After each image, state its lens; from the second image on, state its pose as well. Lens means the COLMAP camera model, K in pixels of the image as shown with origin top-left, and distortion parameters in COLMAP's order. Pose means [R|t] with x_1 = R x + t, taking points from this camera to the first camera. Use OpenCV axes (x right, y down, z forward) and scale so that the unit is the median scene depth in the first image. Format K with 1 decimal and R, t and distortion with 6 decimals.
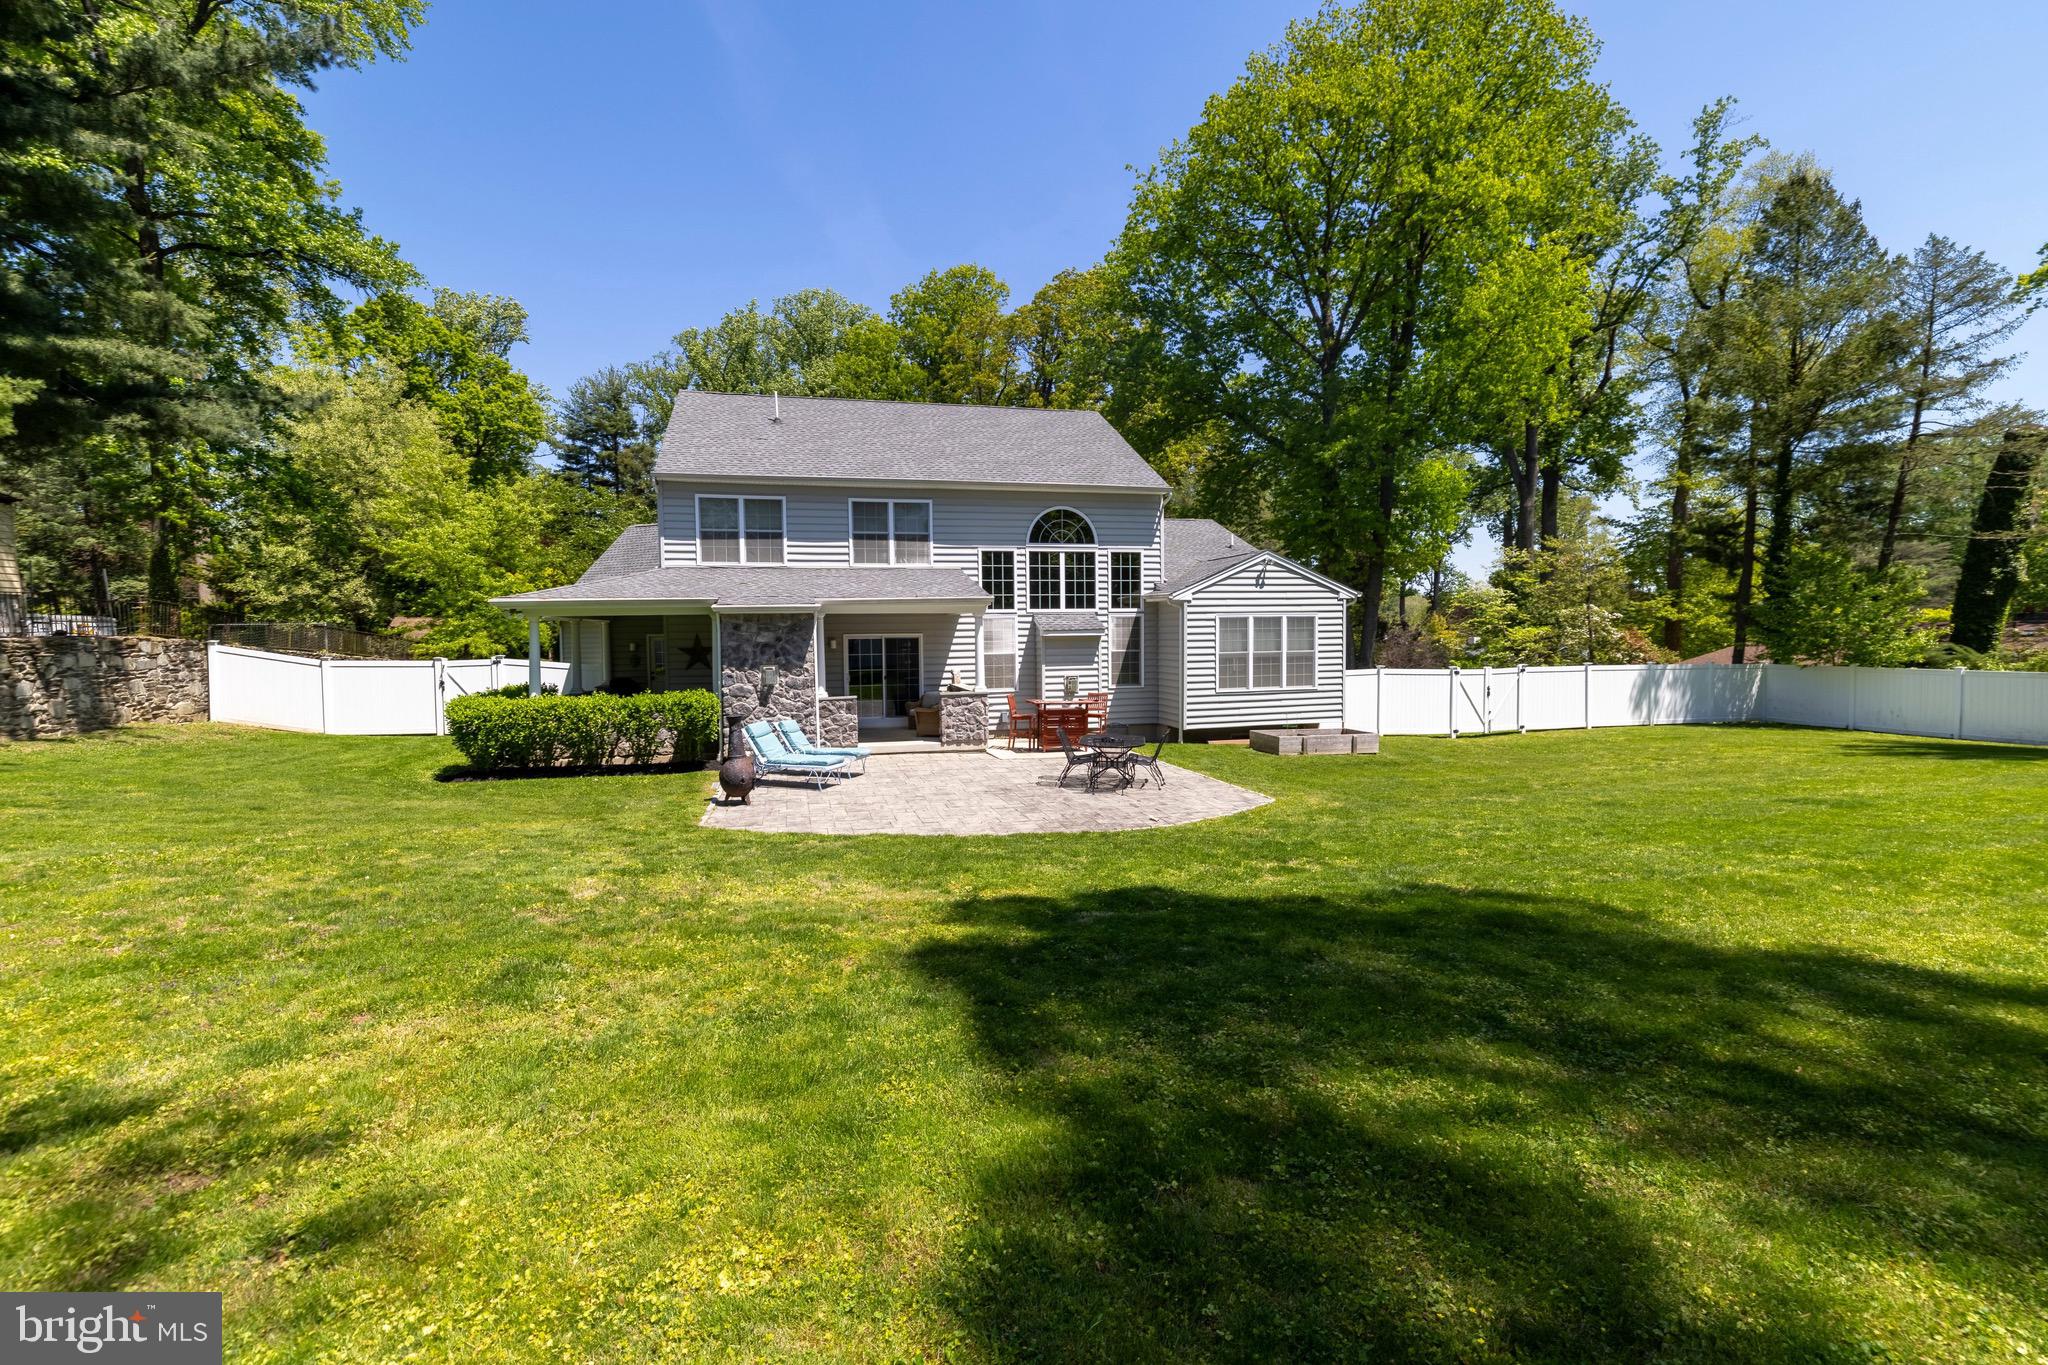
lens RADIAL K [[879.1, 0, 1033.9], [0, 879.1, 678.7], [0, 0, 1]] dist [0.001344, -0.000131]
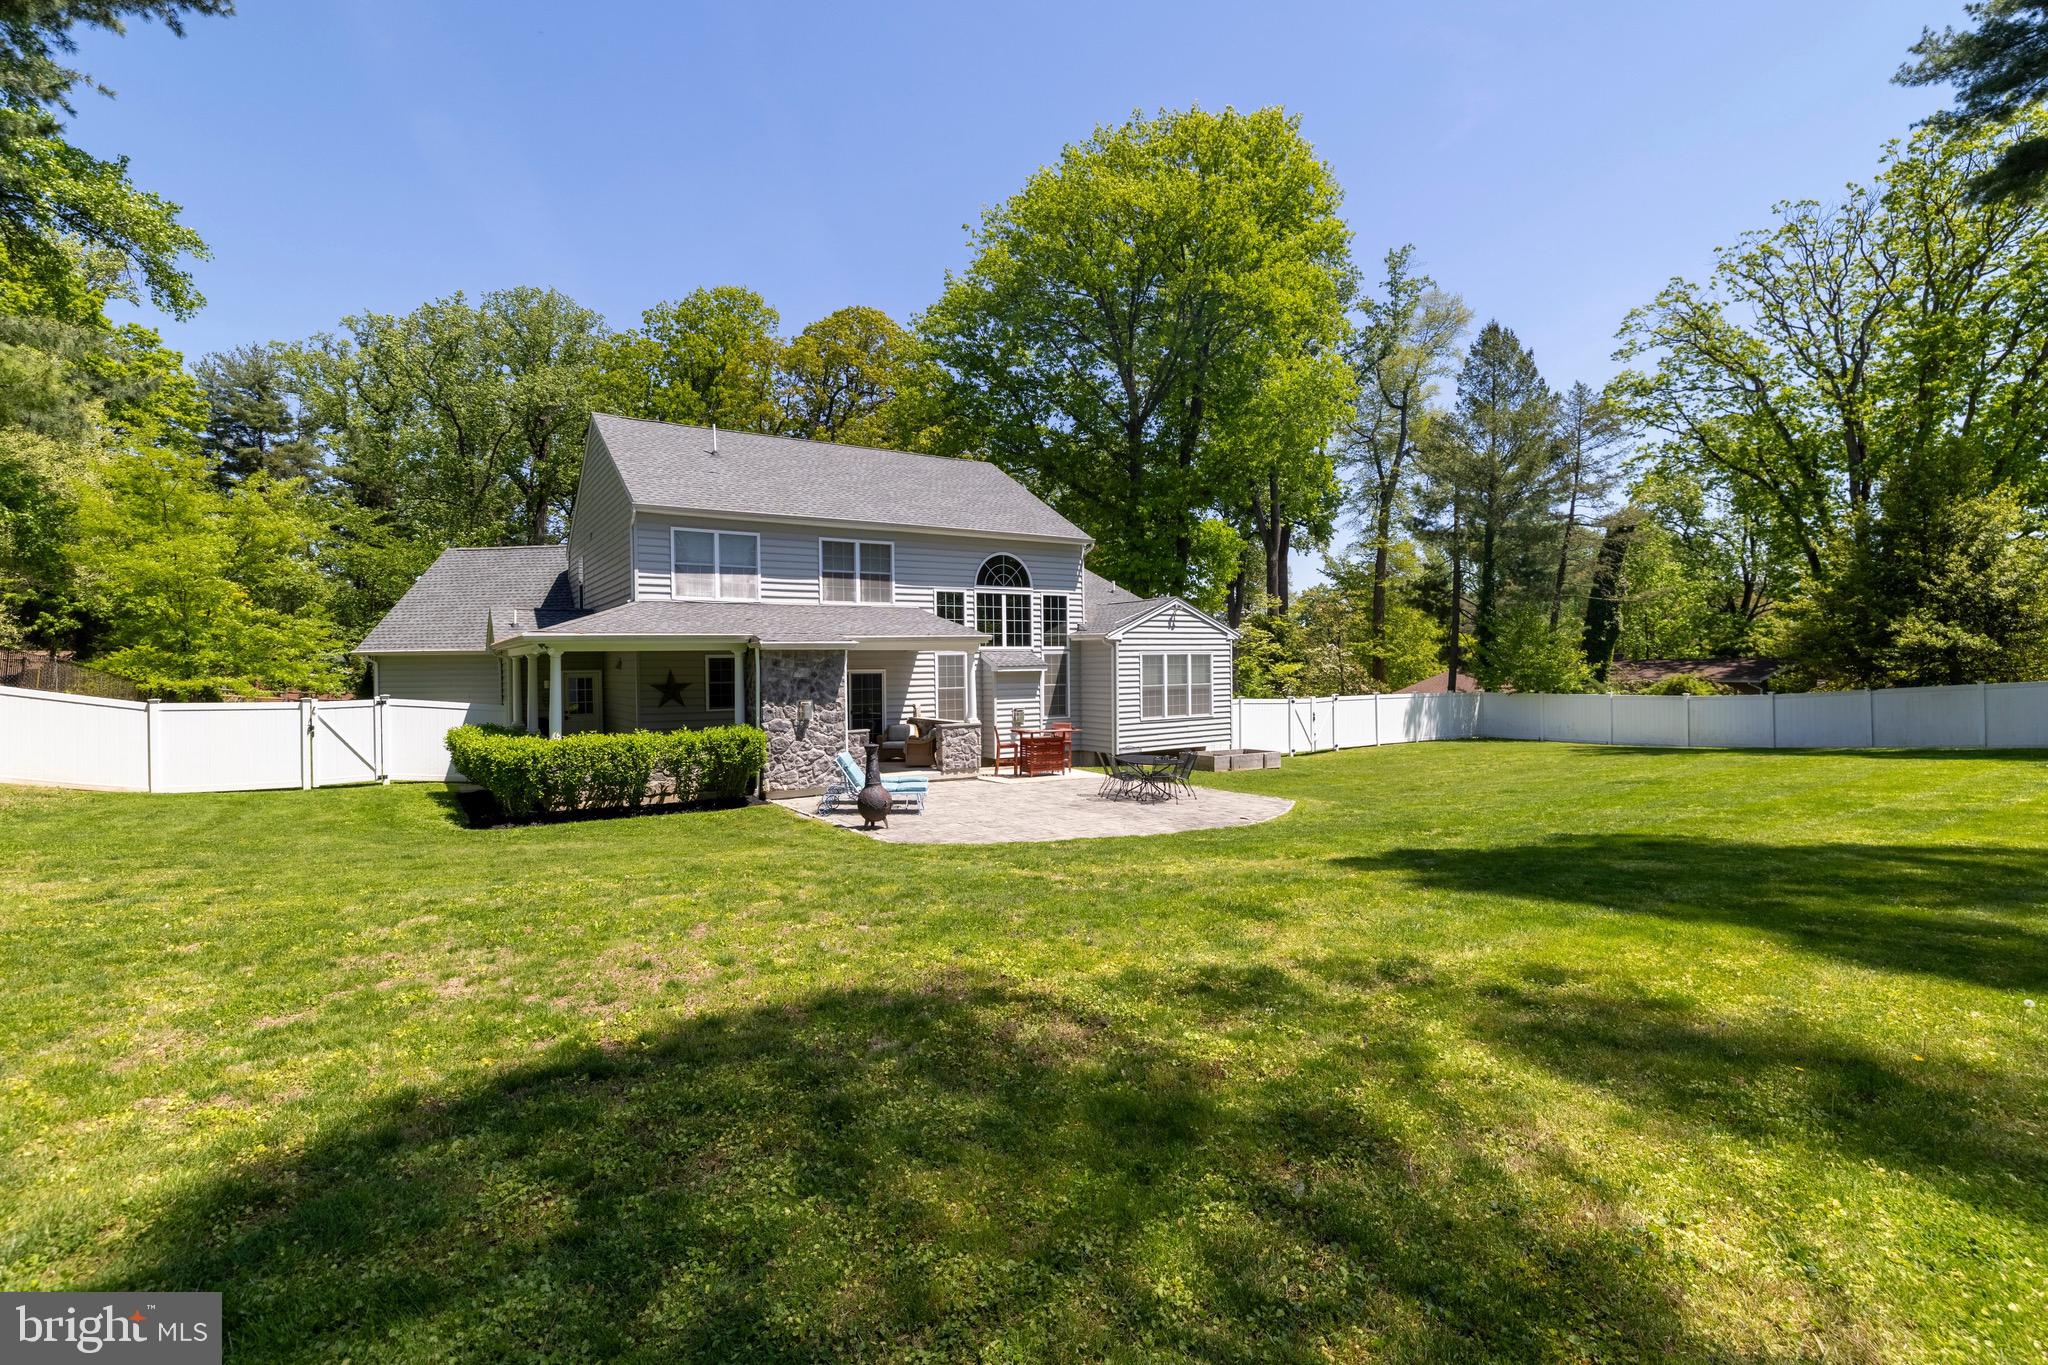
lens RADIAL K [[912.4, 0, 1019.1], [0, 912.4, 679.9], [0, 0, 1]] dist [-0.000321, 0.000303]
pose [[0.947990, -0.005022, 0.318262, -0.306962], [0.018020, 0.999119, -0.037911, 0.004480], [-0.317791, 0.041674, 0.947245, -0.067108]]
